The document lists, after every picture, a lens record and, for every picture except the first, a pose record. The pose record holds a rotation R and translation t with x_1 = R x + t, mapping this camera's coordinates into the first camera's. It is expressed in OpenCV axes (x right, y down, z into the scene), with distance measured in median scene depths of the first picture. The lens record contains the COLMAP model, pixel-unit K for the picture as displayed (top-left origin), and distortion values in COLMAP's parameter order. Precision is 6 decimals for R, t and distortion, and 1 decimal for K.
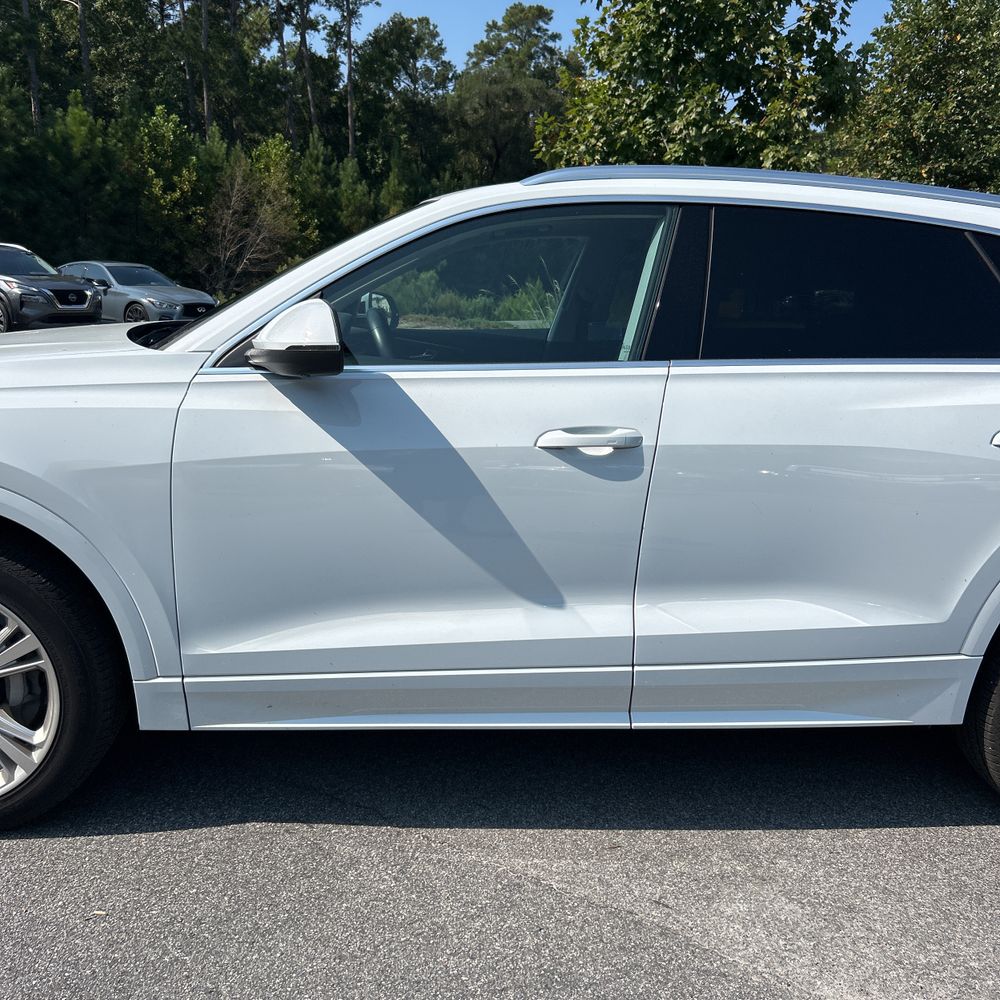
lens RADIAL K [[1032.4, 0, 493.5], [0, 1032.4, 507.3], [0, 0, 1]] dist [0.027518, -0.010192]
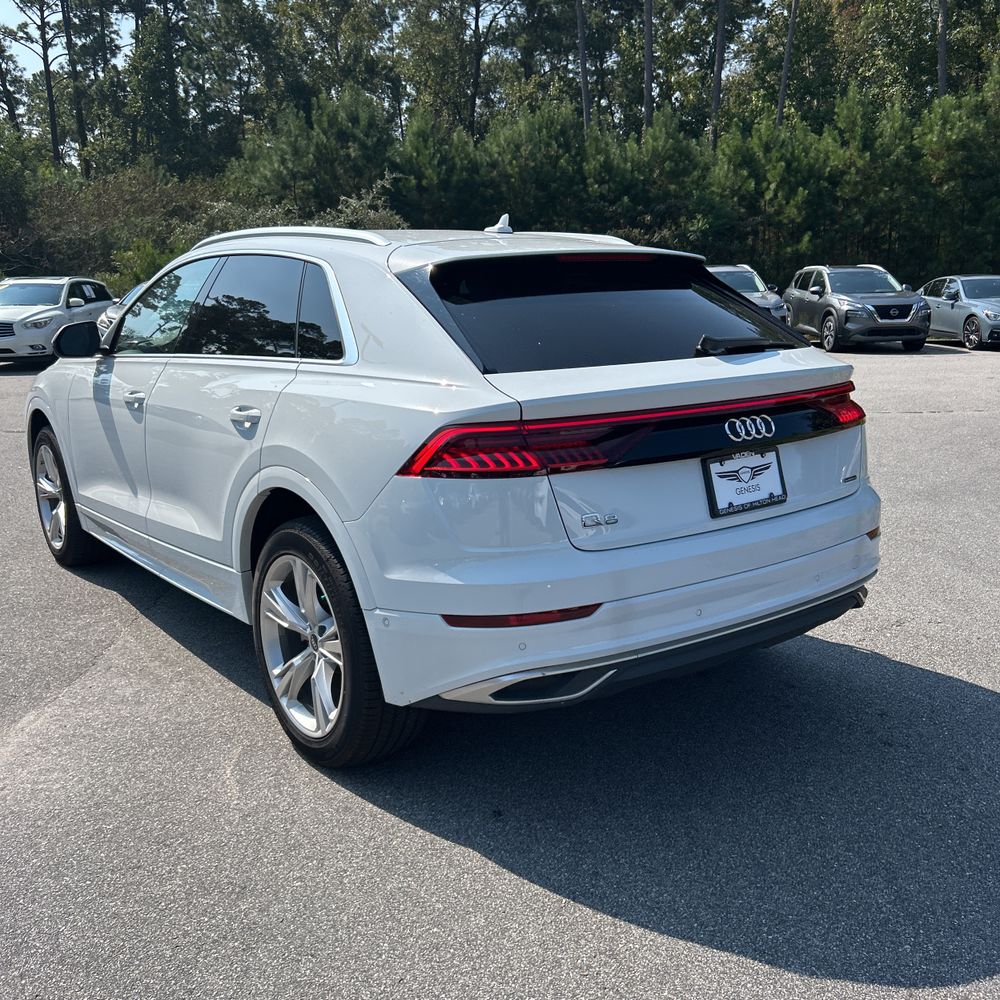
lens RADIAL K [[1051.1, 0, 500.0], [0, 1051.1, 500.0], [0, 0, 1]] dist [0.016714, -0.010281]
pose [[0.546929, 0.125296, -0.827749, 0.264502], [-0.144054, 0.988074, 0.054382, -0.011220], [0.824692, 0.089498, 0.558456, 0.072904]]
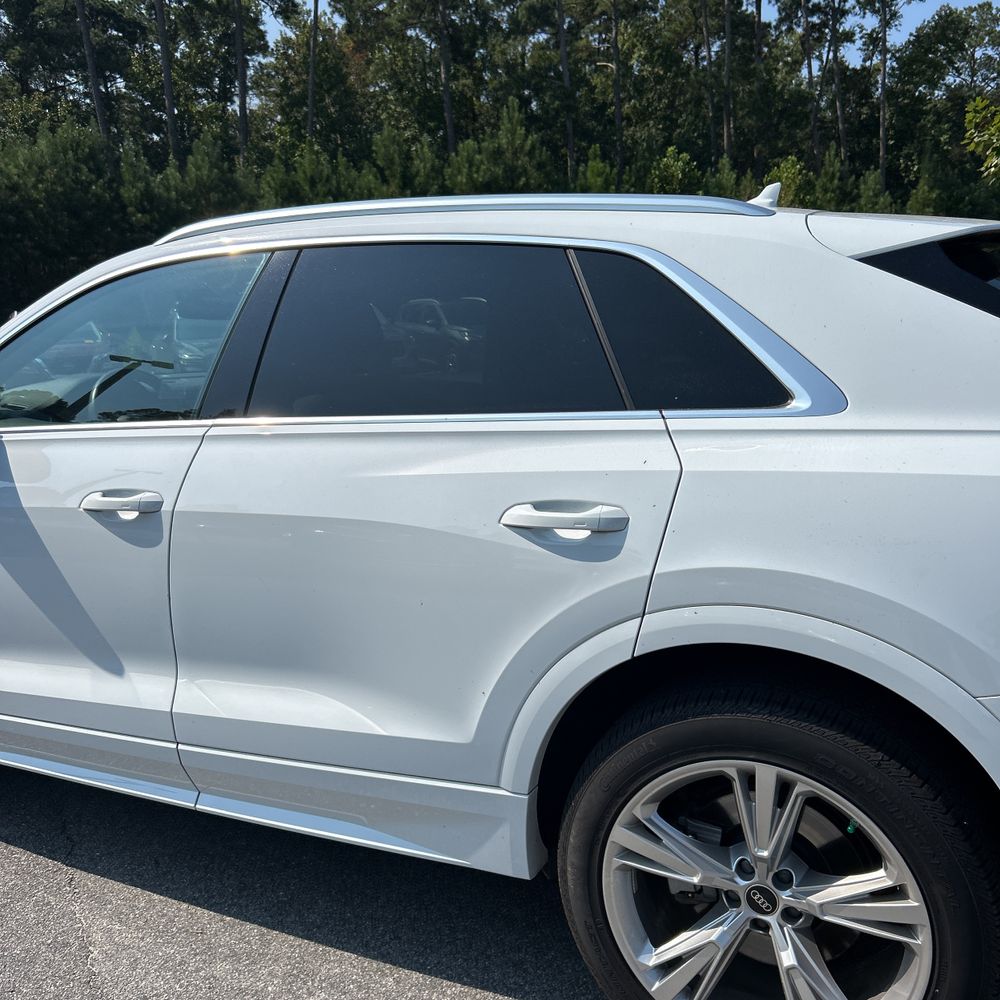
lens RADIAL K [[1032.4, 0, 493.5], [0, 1032.4, 507.3], [0, 0, 1]] dist [0.027518, -0.010192]
pose [[0.862507, 0.029822, -0.505165, 0.122451], [-0.041979, 0.999038, -0.012697, -0.008791], [0.504300, 0.032157, 0.862929, 0.046487]]
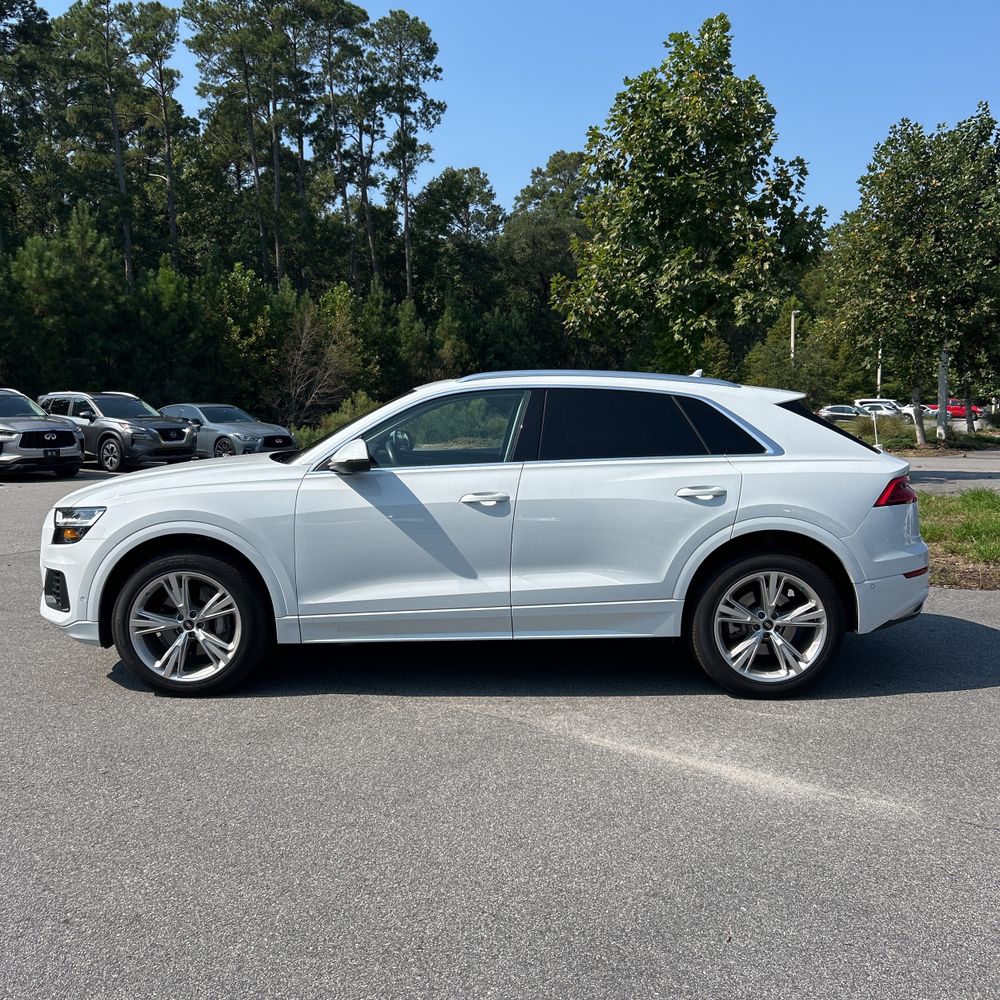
lens RADIAL K [[1042.0, 0, 492.6], [0, 1042.0, 495.3], [0, 0, 1]] dist [0.133240, -0.231819]
pose [[0.997587, -0.031004, -0.062118, 0.033869], [0.022913, 0.991641, -0.126980, 0.028430], [0.065536, 0.125250, 0.989958, -0.160742]]
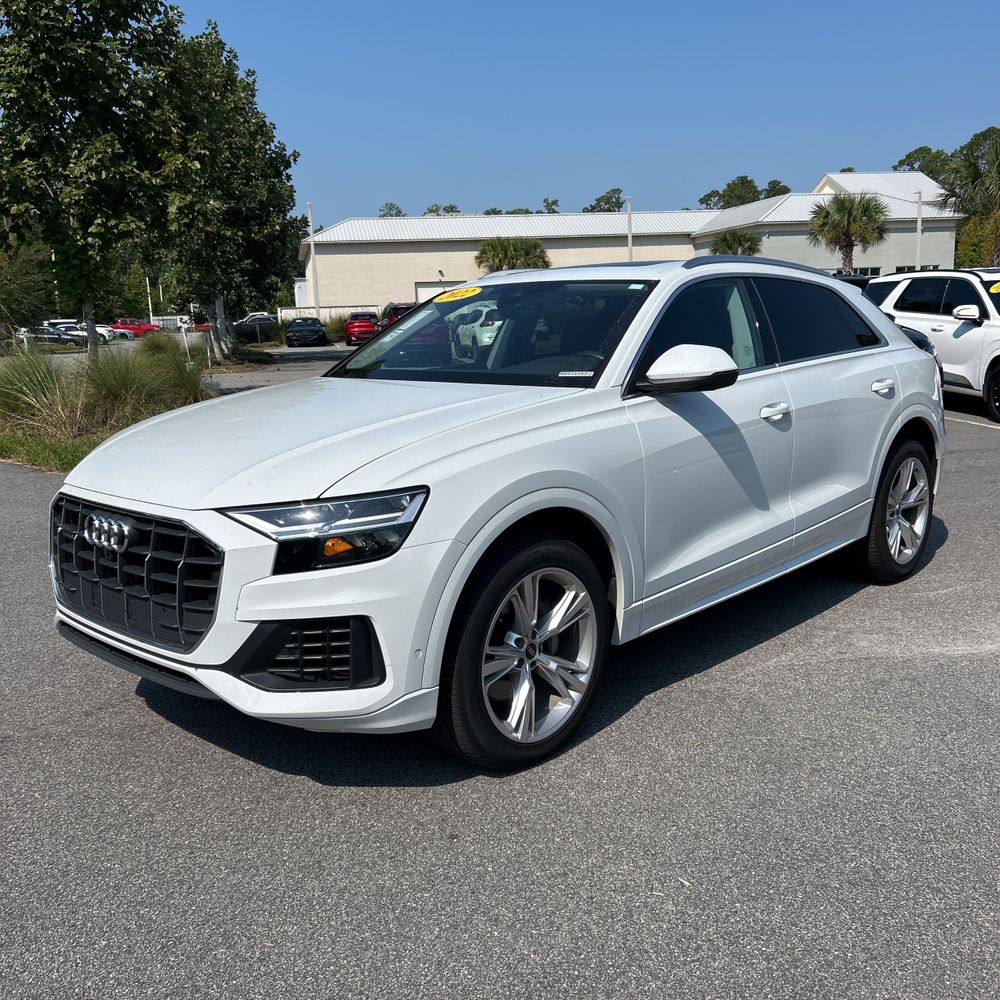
lens RADIAL K [[1032.1, 0, 500.0], [0, 1032.1, 500.0], [0, 0, 1]] dist [0.020415, -0.006235]
pose [[0.717312, -0.177316, 0.673812, -0.203406], [0.197260, 0.979191, 0.047683, -0.012967], [-0.668246, 0.098712, 0.737362, 0.001838]]
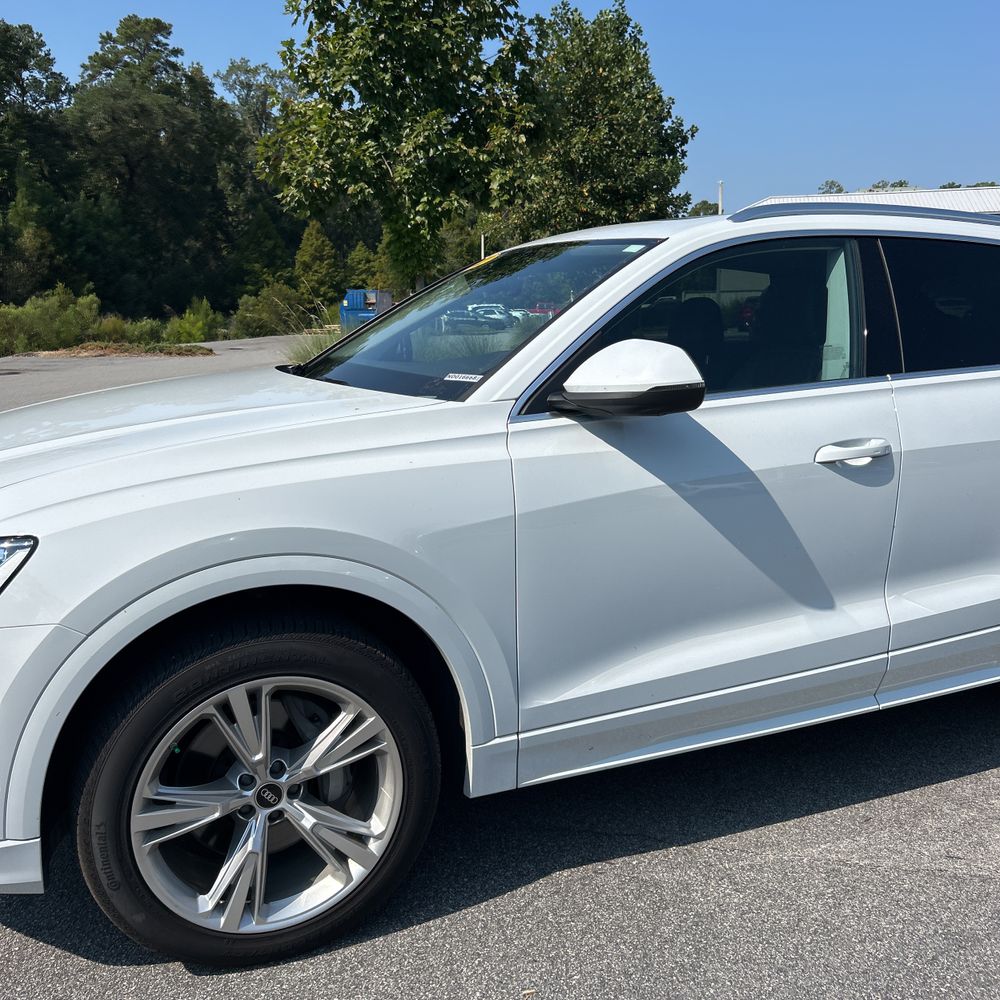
lens RADIAL K [[1032.1, 0, 500.0], [0, 1032.1, 500.0], [0, 0, 1]] dist [0.020415, -0.006235]
pose [[0.936666, -0.107295, 0.333385, -0.086776], [0.114214, 0.993456, -0.001162, -0.007773], [-0.331078, 0.039165, 0.942790, 0.012092]]
